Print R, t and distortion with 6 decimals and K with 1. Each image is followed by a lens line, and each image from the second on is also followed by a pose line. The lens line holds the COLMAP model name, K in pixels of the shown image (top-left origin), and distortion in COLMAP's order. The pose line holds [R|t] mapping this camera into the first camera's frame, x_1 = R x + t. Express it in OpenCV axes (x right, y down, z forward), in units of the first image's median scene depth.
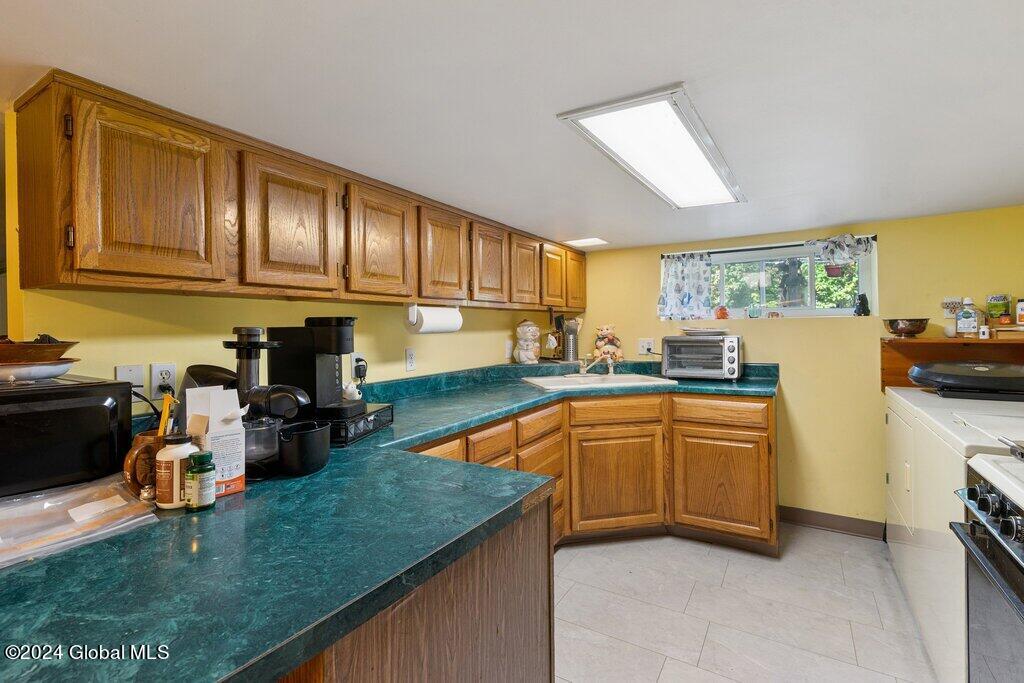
lens RADIAL K [[466.4, 0, 510.1], [0, 466.4, 331.2], [0, 0, 1]] dist [-0.014394, 0.002117]
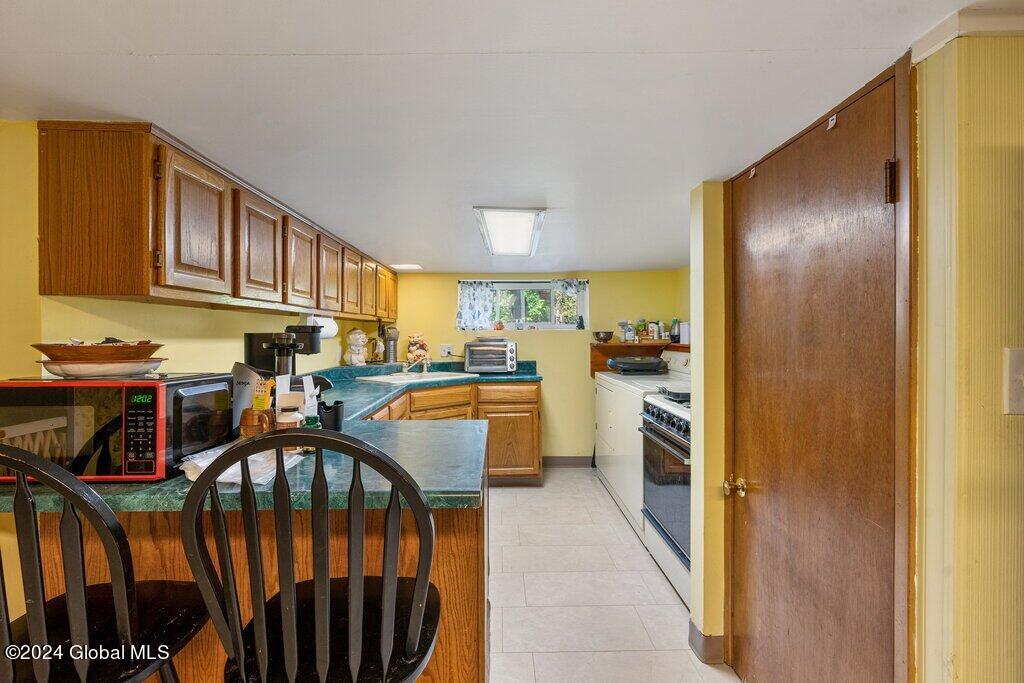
lens RADIAL K [[466.4, 0, 513.0], [0, 466.4, 337.5], [0, 0, 1]] dist [-0.014394, 0.002117]
pose [[0.832489, 0.005039, 0.554018, -0.329665], [-0.003096, 0.999985, -0.004443, 0.002970], [-0.554032, 0.001984, 0.832493, -0.215452]]
